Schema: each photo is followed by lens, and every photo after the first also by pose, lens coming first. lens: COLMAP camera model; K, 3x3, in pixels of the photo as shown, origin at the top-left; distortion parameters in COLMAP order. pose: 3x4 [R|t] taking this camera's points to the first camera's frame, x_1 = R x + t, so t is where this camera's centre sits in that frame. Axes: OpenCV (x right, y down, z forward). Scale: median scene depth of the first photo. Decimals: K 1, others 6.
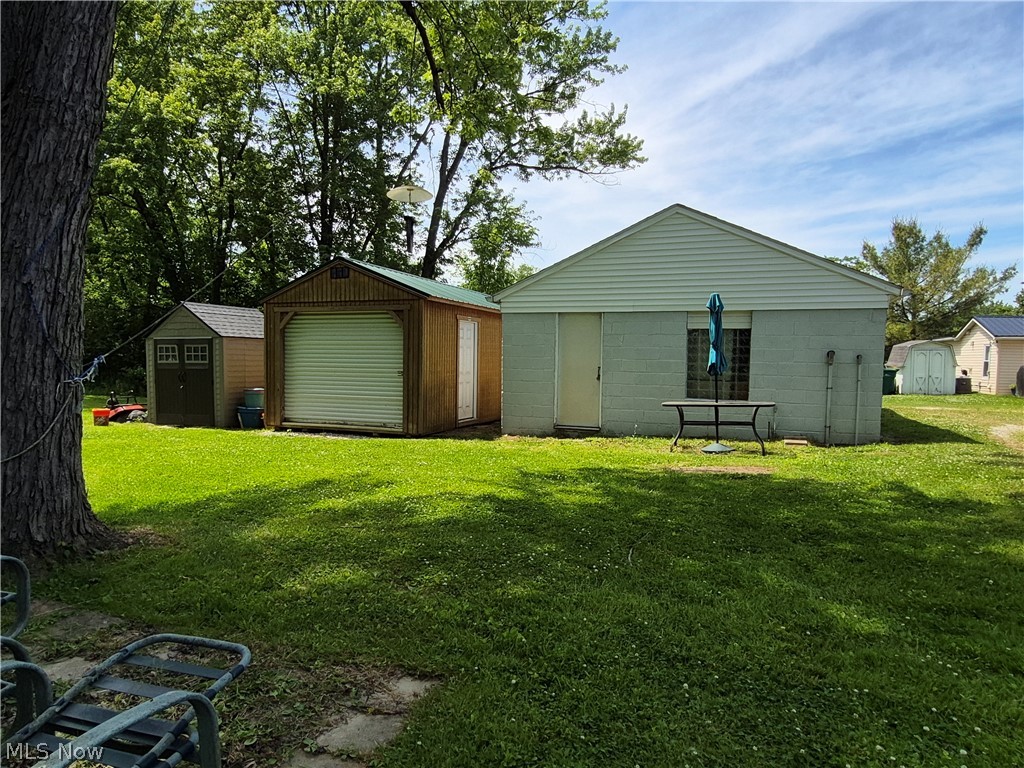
lens RADIAL K [[765.4, 0, 512.0], [0, 765.4, 384.0], [0, 0, 1]] dist [0.039301, 0.003932]
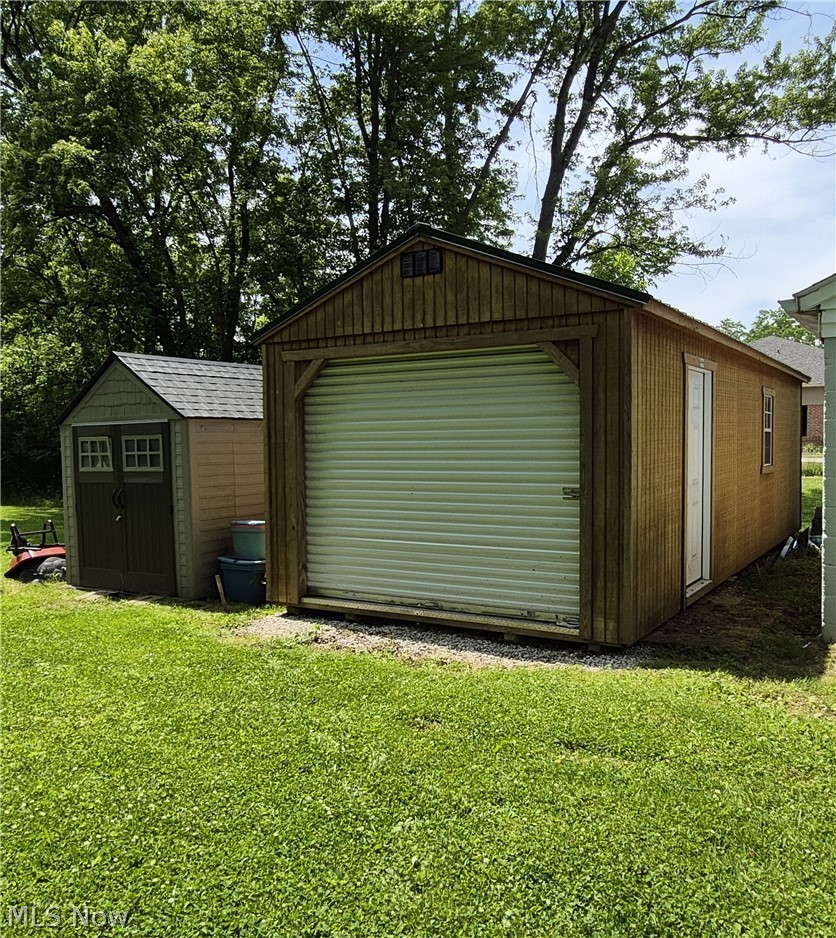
lens RADIAL K [[833.9, 0, 418.0], [0, 833.9, 469.0], [0, 0, 1]] dist [0.016436, 0.014799]
pose [[0.983059, -0.015689, -0.182615, -0.131311], [0.016406, 0.999862, 0.002418, -0.027230], [0.182552, -0.005373, 0.983181, 0.494548]]
